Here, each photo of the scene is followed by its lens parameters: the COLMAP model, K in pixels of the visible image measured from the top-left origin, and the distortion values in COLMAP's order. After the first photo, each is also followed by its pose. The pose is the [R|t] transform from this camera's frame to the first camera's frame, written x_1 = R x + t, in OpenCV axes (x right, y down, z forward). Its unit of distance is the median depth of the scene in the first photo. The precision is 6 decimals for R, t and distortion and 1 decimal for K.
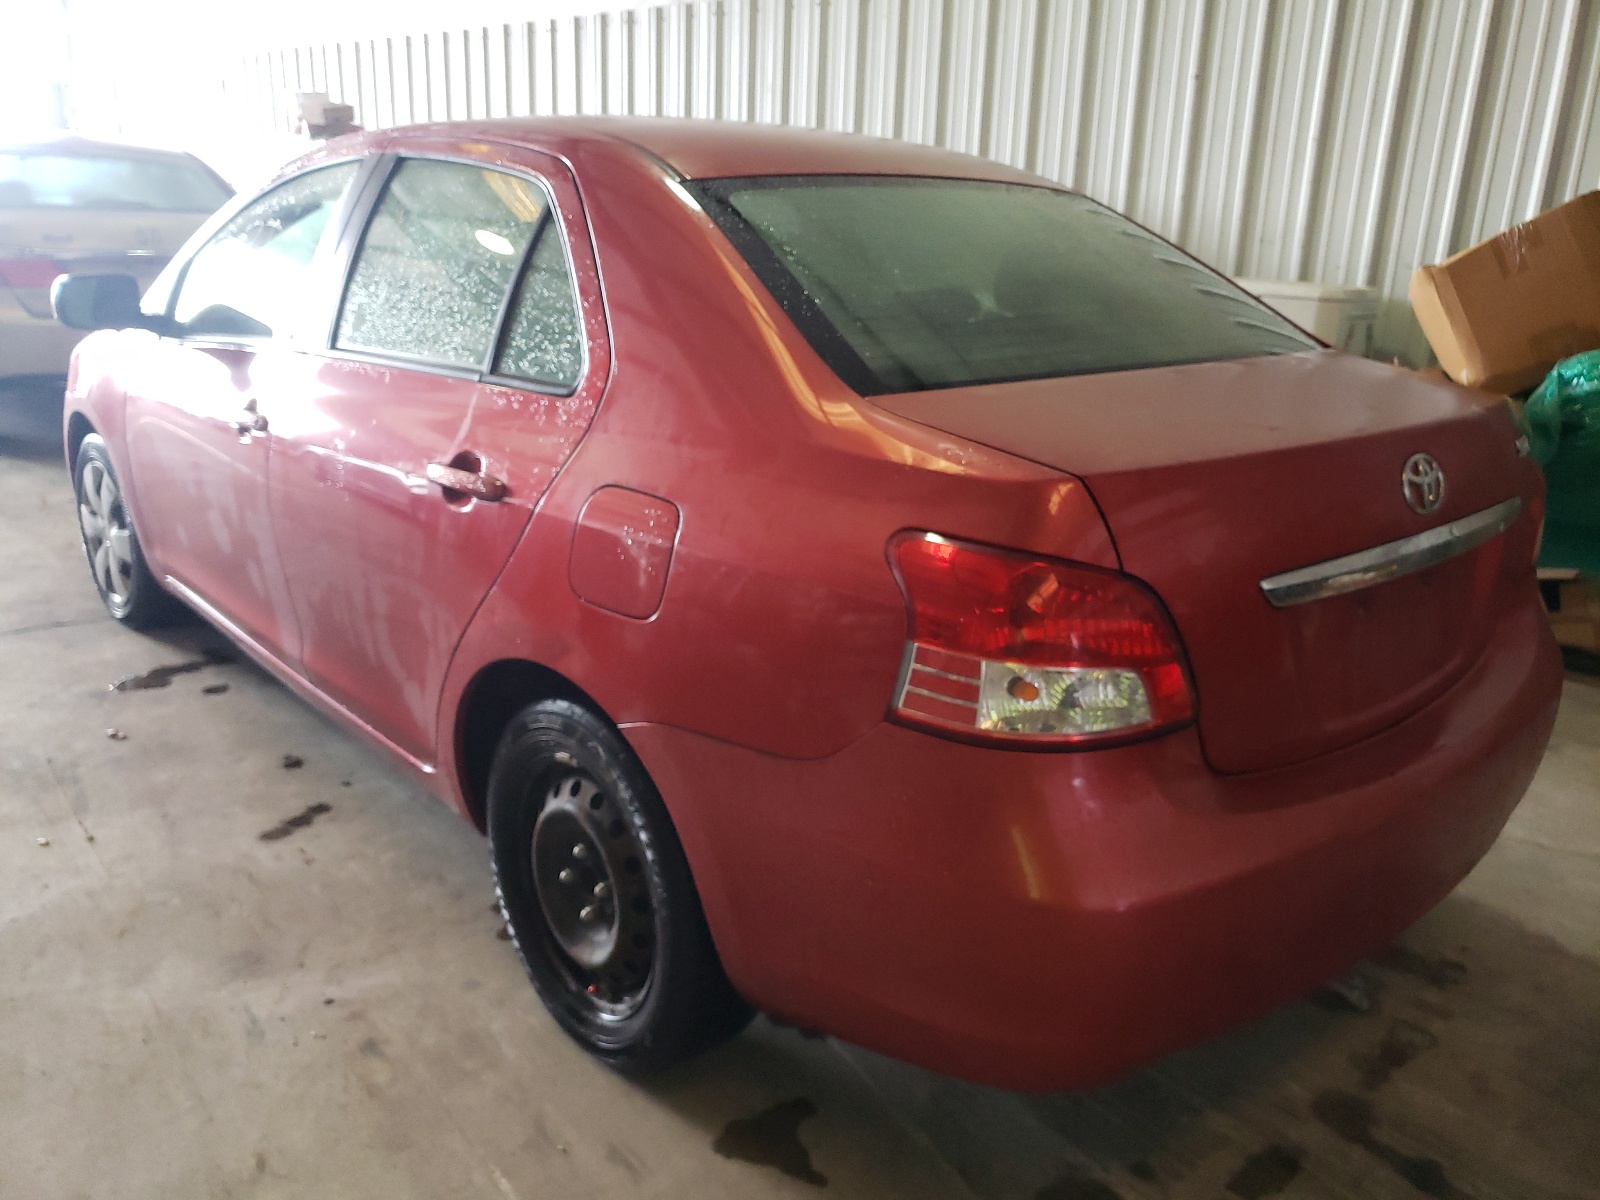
lens RADIAL K [[1233.4, 0, 800.0], [0, 1233.4, 600.0], [0, 0, 1]] dist [-0.050436, 0.046158]
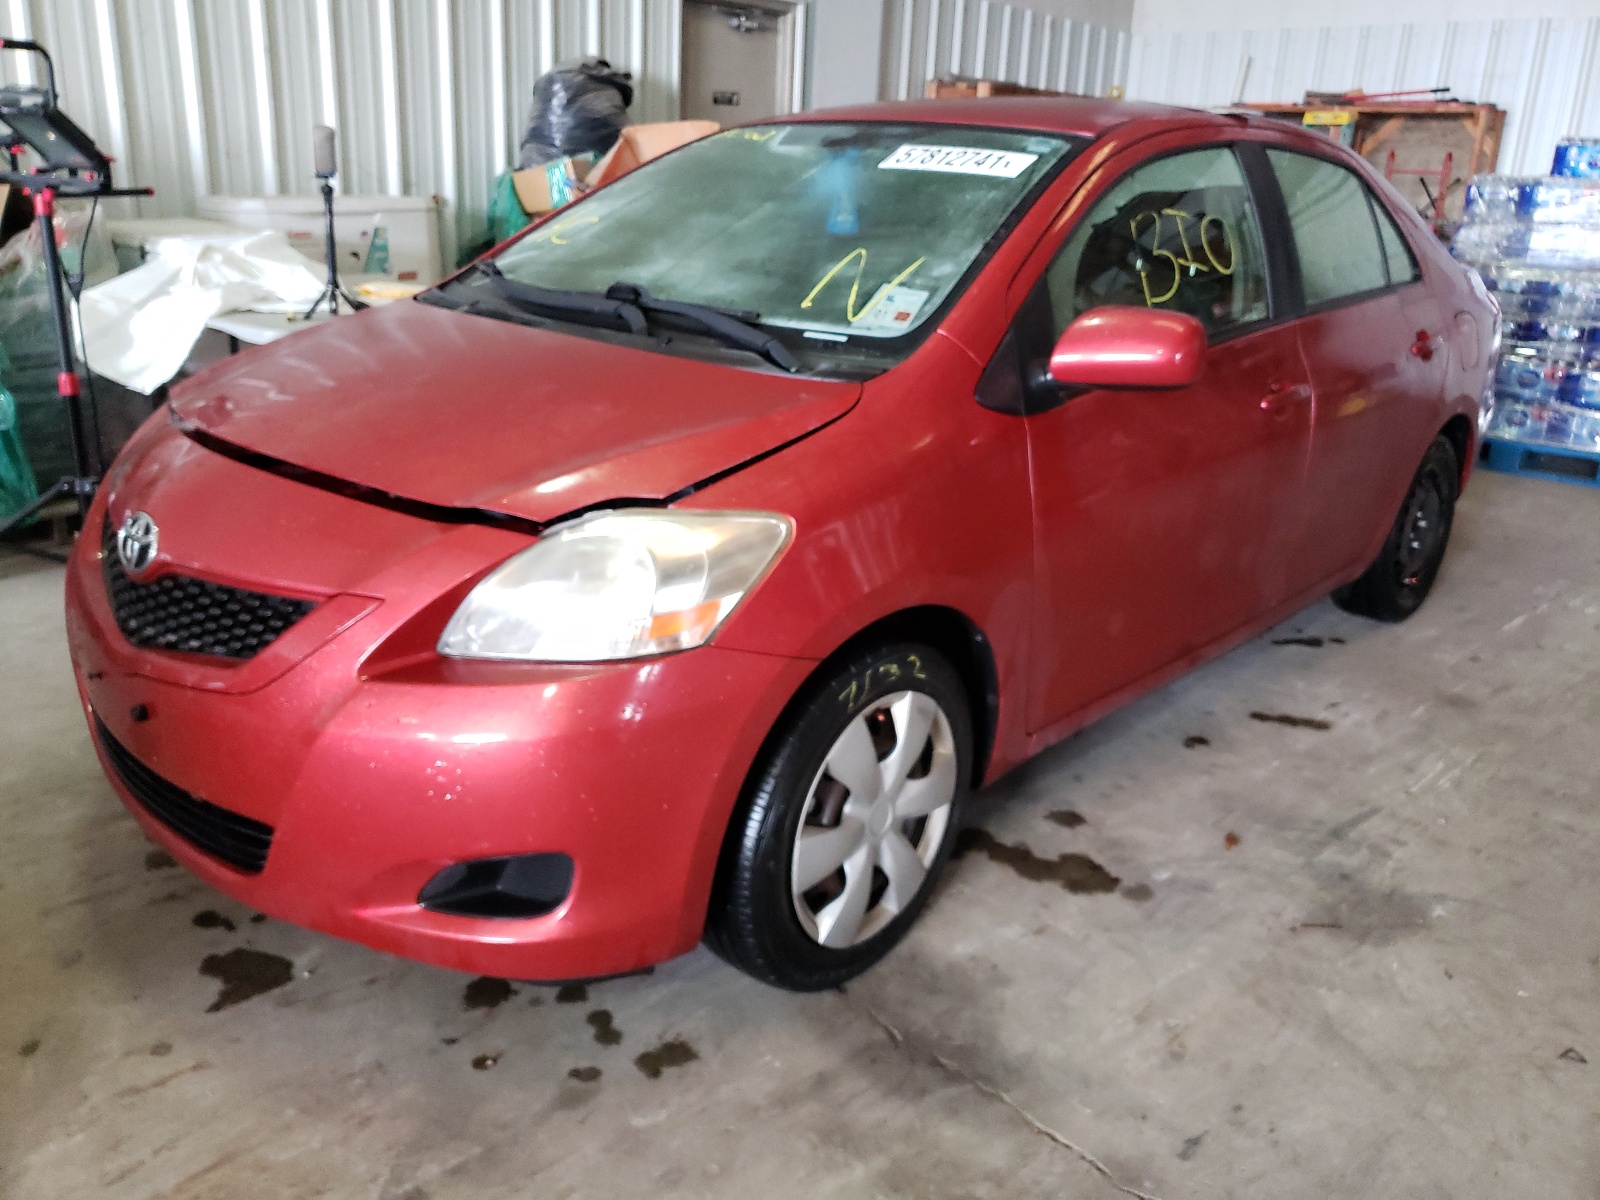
lens RADIAL K [[1233.4, 0, 800.0], [0, 1233.4, 600.0], [0, 0, 1]] dist [-0.050436, 0.046158]
pose [[-0.067848, -0.364343, 0.928790, -1.272395], [0.271036, 0.889194, 0.368610, -0.420003], [-0.960175, 0.276745, 0.038420, 1.240268]]
